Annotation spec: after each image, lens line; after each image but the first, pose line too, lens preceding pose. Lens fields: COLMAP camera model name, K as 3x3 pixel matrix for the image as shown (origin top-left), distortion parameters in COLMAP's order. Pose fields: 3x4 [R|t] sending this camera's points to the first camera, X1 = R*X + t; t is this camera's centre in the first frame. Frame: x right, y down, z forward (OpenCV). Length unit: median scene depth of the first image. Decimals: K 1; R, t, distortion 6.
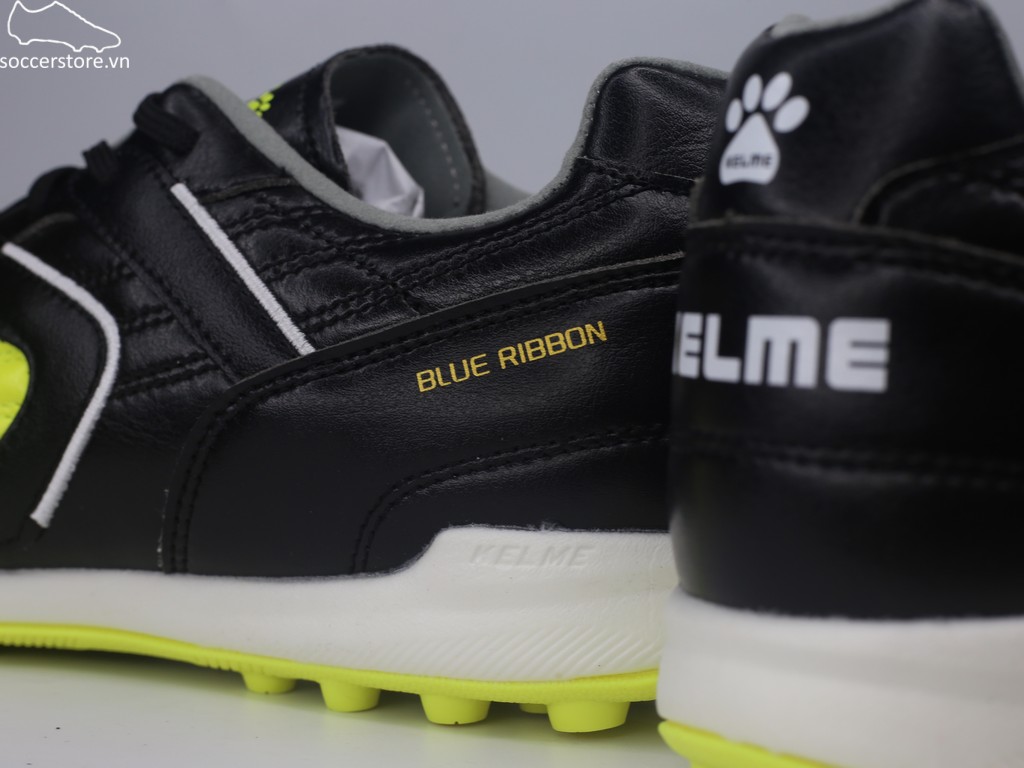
lens RADIAL K [[1945.5, 0, 520.4], [0, 1945.5, 382.5], [0, 0, 1]] dist [-0.156509, 0.000000]
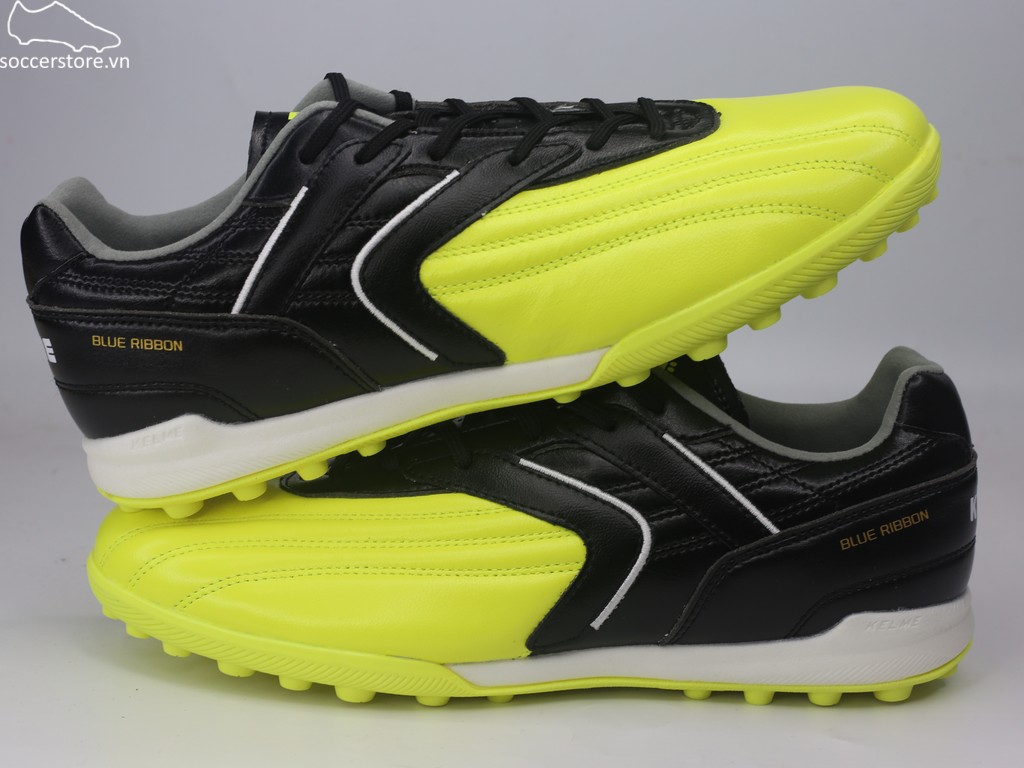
lens RADIAL K [[1945.5, 0, 480.1], [0, 1945.5, 401.3], [0, 0, 1]] dist [-0.156509, 0.000000]
pose [[0.874262, -0.081448, 0.478573, -1.317809], [0.010514, 0.988771, 0.149071, -0.446823], [-0.485340, -0.125295, 0.865301, -0.516098]]
